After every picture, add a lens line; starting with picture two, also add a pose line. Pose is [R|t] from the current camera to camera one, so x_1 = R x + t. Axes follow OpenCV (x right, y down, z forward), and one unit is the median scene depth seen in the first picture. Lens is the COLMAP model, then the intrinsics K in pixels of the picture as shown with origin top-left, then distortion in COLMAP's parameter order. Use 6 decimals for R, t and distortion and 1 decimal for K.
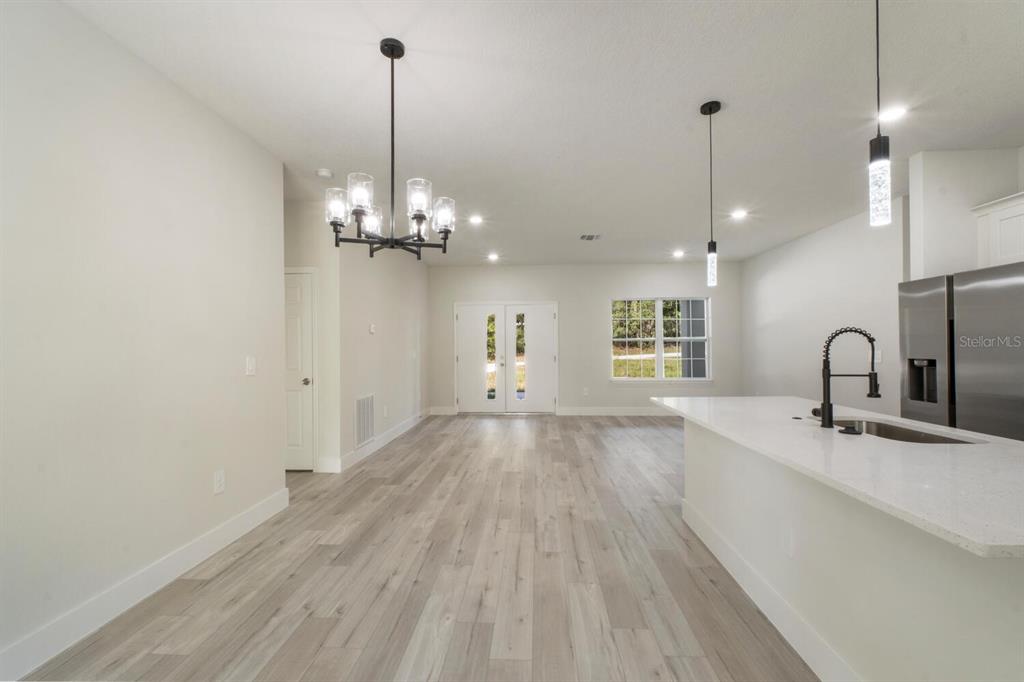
lens RADIAL K [[437.0, 0, 512.2], [0, 437.0, 339.0], [0, 0, 1]] dist [-0.004536, 0.001031]
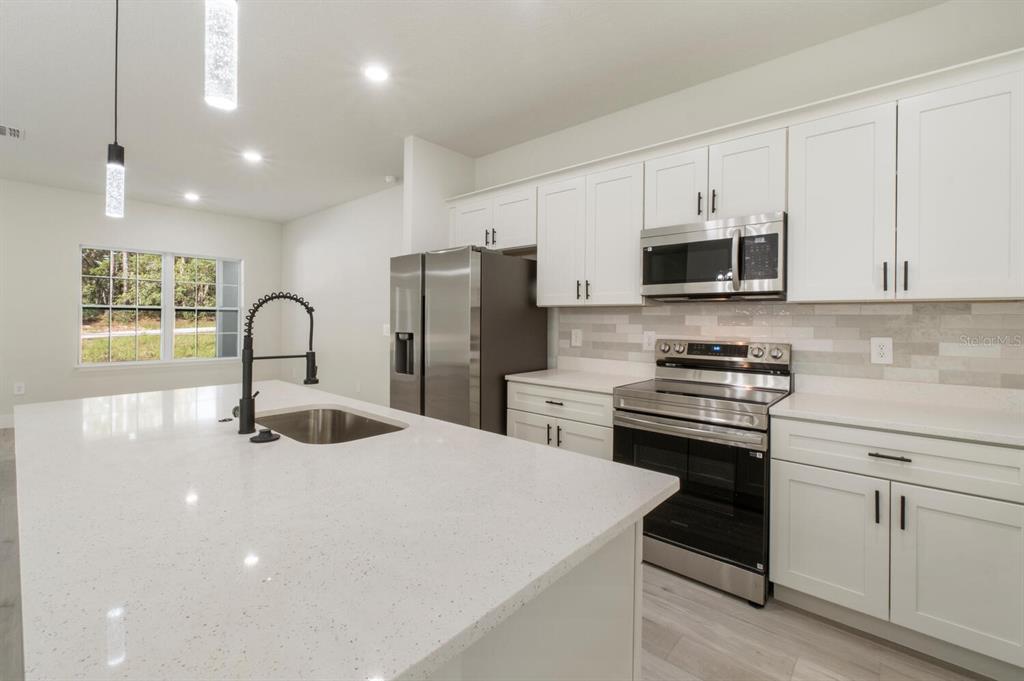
lens RADIAL K [[437.0, 0, 518.6], [0, 437.0, 319.8], [0, 0, 1]] dist [-0.004536, 0.001031]
pose [[0.612386, 0.014392, 0.790428, 0.245475], [-0.027762, 0.999609, 0.003308, 0.003817], [-0.790071, -0.023970, 0.612546, 0.129483]]
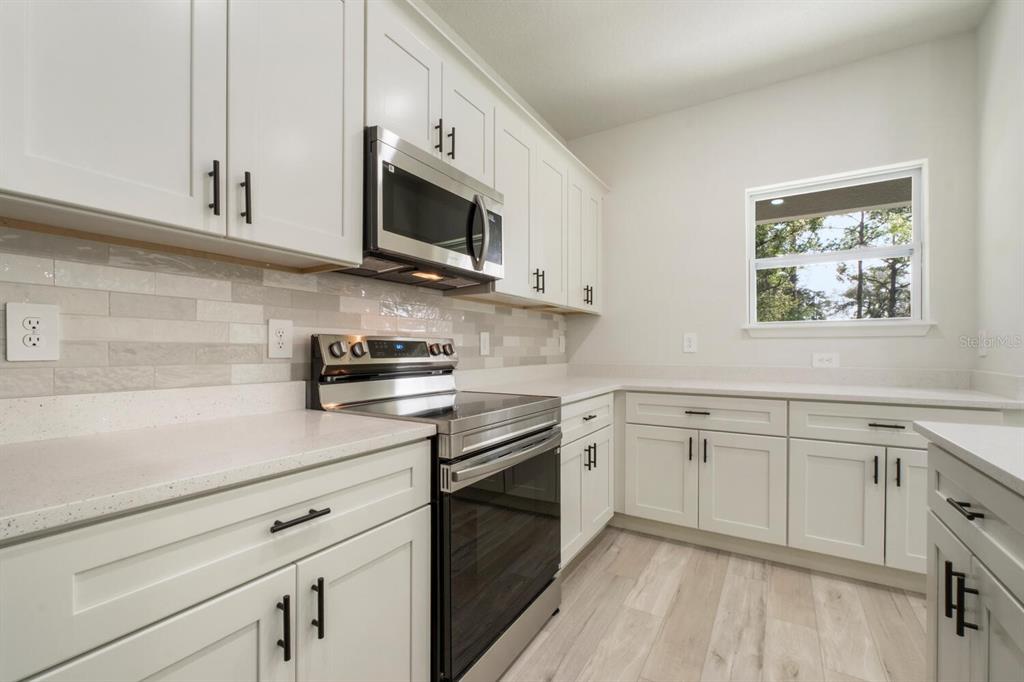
lens RADIAL K [[437.0, 0, 511.6], [0, 437.0, 350.4], [0, 0, 1]] dist [-0.004536, 0.001031]
pose [[-0.878494, 0.001645, 0.477750, 0.660001], [-0.005932, 0.999879, -0.014351, 0.055079], [-0.477716, -0.015442, -0.878379, 0.698083]]
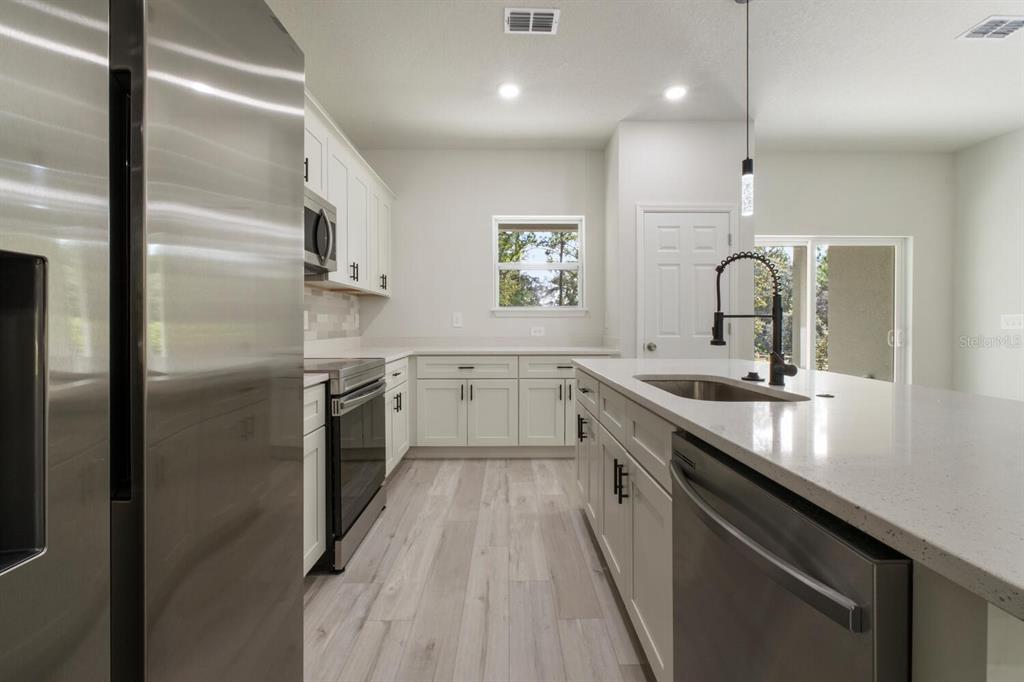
lens RADIAL K [[437.0, 0, 512.7], [0, 437.0, 328.0], [0, 0, 1]] dist [-0.004536, 0.001031]
pose [[-0.997914, 0.006175, -0.064266, 0.688074], [0.006889, 0.999917, -0.010897, 0.061324], [0.064193, -0.011317, -0.997873, 0.965914]]
